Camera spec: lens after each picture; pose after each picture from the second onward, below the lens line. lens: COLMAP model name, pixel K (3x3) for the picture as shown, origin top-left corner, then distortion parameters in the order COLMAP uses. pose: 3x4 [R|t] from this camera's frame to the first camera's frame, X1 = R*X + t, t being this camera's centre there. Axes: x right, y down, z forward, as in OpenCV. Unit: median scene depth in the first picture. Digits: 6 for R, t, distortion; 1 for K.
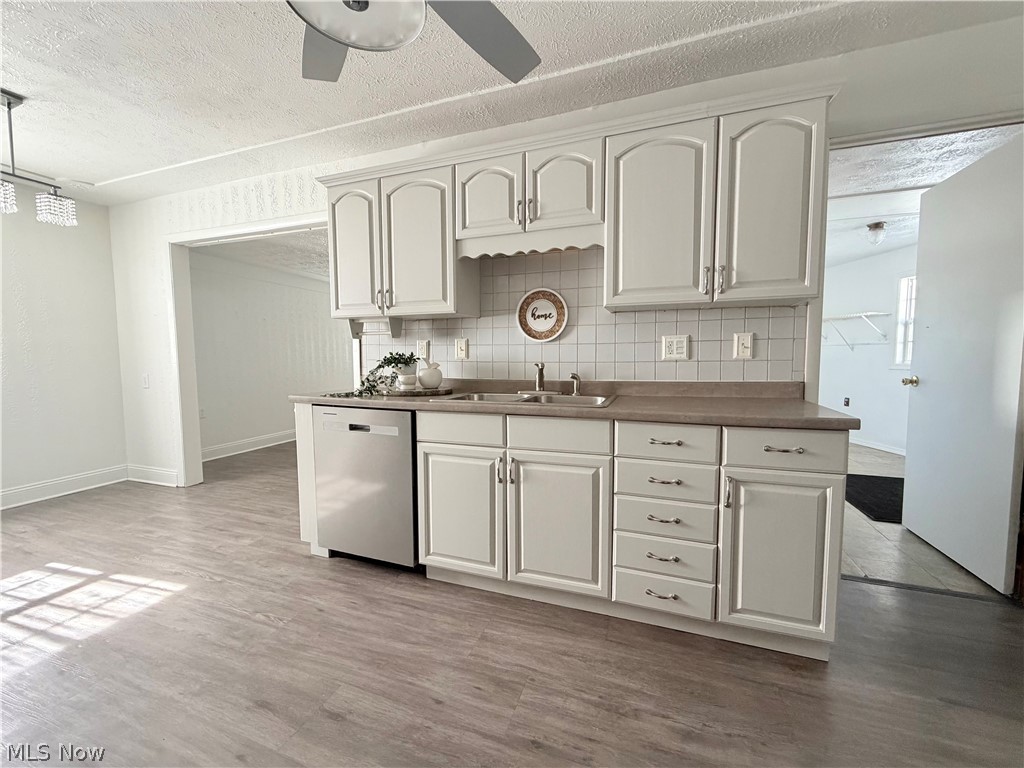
lens RADIAL K [[410.8, 0, 510.8], [0, 410.8, 384.6], [0, 0, 1]] dist [-0.000889, -0.000048]
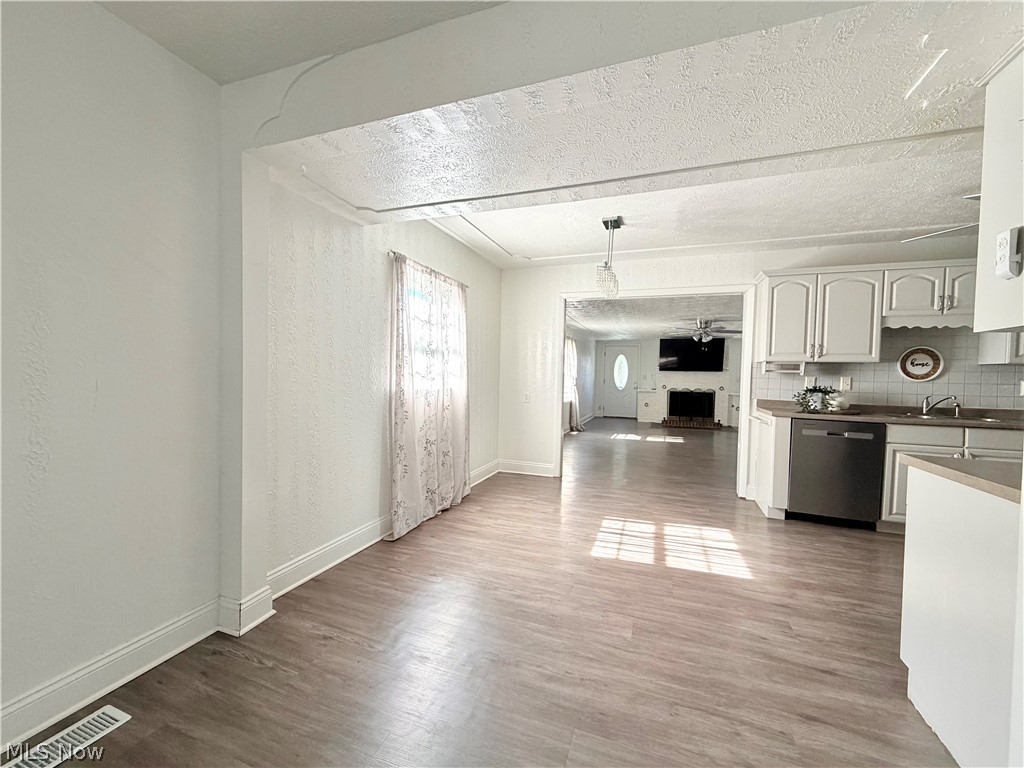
lens RADIAL K [[410.8, 0, 510.2], [0, 410.8, 384.1], [0, 0, 1]] dist [-0.000889, -0.000048]
pose [[0.999283, 0.026541, -0.026987, -1.426782], [-0.027846, 0.998402, -0.049164, 0.023648], [0.025639, 0.049880, 0.998426, -0.566360]]
